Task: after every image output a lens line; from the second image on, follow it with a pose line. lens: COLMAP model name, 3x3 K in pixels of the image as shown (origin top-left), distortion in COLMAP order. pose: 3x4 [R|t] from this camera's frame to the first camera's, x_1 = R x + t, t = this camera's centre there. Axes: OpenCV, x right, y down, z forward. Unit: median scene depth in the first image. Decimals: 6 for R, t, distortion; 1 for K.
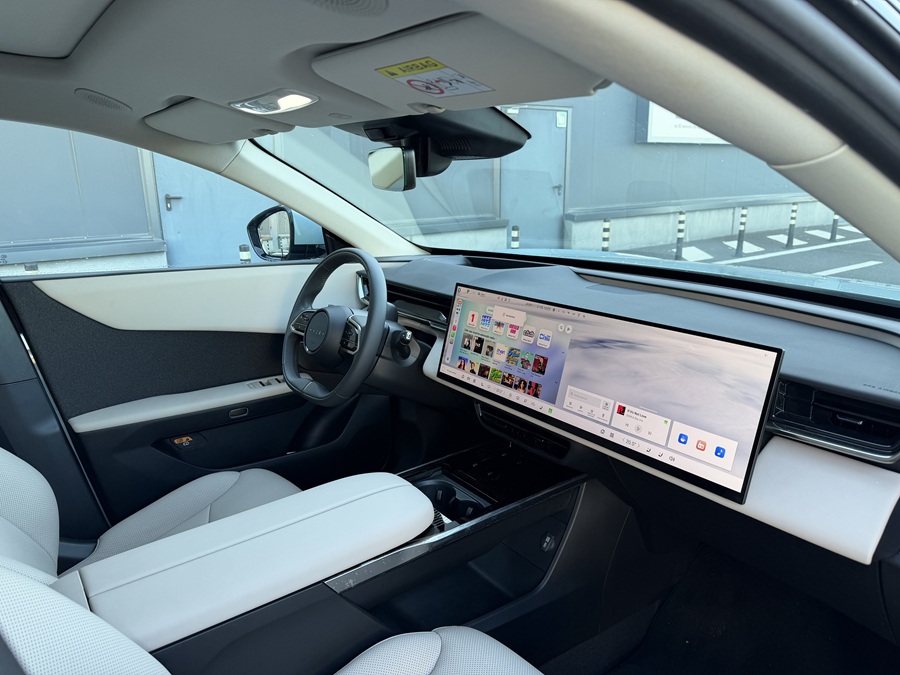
lens RADIAL K [[623.0, 0, 451.6], [0, 623.0, 344.9], [0, 0, 1]] dist [0.147137, -0.247027]
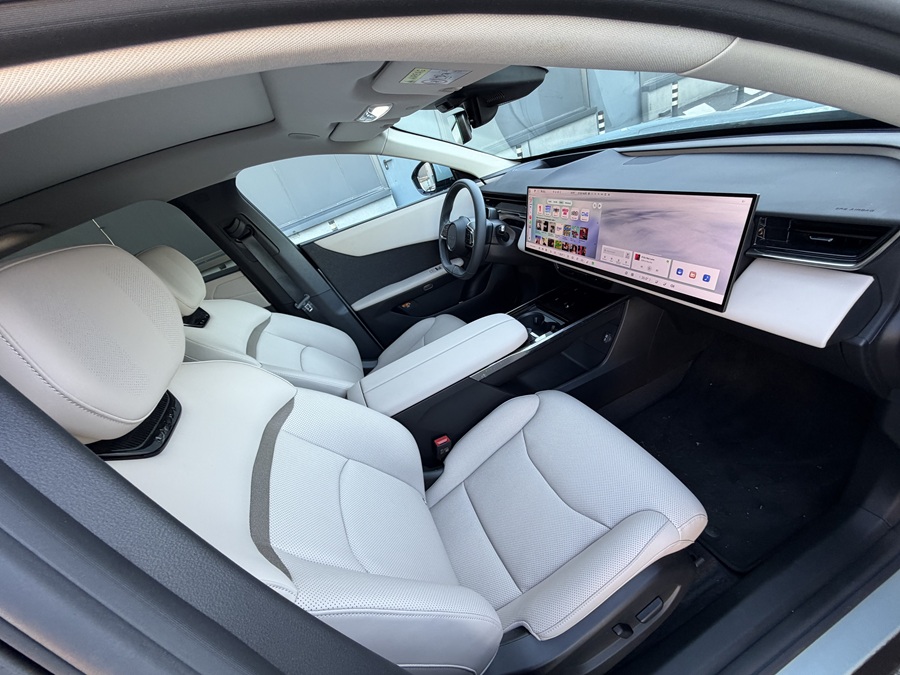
lens RADIAL K [[357.2, 0, 450.0], [0, 357.2, 337.5], [0, 0, 1]] dist [0.001516, 0.000125]
pose [[0.926281, -0.110587, -0.360241, 0.114514], [0.218581, 0.936391, 0.274579, -0.037408], [0.306961, -0.333079, 0.891534, 0.042883]]
